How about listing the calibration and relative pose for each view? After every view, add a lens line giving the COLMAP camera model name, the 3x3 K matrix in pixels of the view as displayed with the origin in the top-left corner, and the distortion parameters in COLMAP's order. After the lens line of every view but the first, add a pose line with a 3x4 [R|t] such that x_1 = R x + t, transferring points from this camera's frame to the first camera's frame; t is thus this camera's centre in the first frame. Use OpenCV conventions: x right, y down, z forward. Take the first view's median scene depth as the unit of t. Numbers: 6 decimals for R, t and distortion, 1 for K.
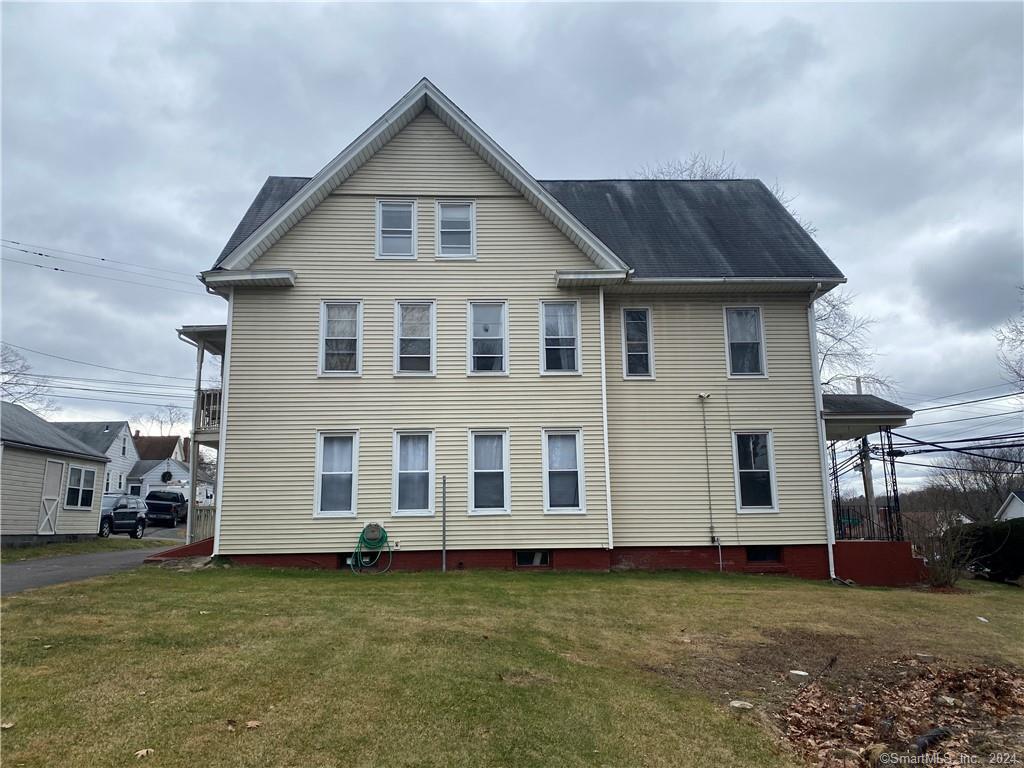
lens RADIAL K [[784.6, 0, 520.5], [0, 784.6, 364.3], [0, 0, 1]] dist [-0.046402, 0.058067]
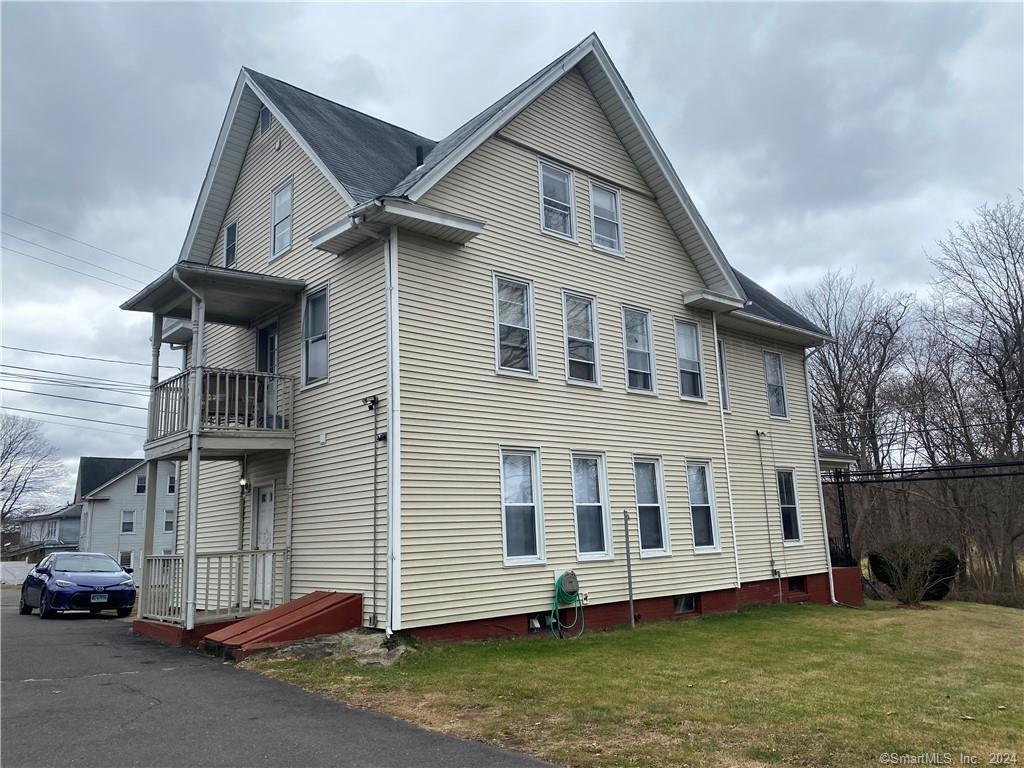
lens RADIAL K [[784.6, 0, 520.5], [0, 784.6, 364.3], [0, 0, 1]] dist [-0.046402, 0.058067]
pose [[0.783204, 0.119162, 0.610239, -0.683123], [-0.100855, 0.992813, -0.064427, 0.051380], [-0.613530, -0.011086, 0.789593, 0.398743]]
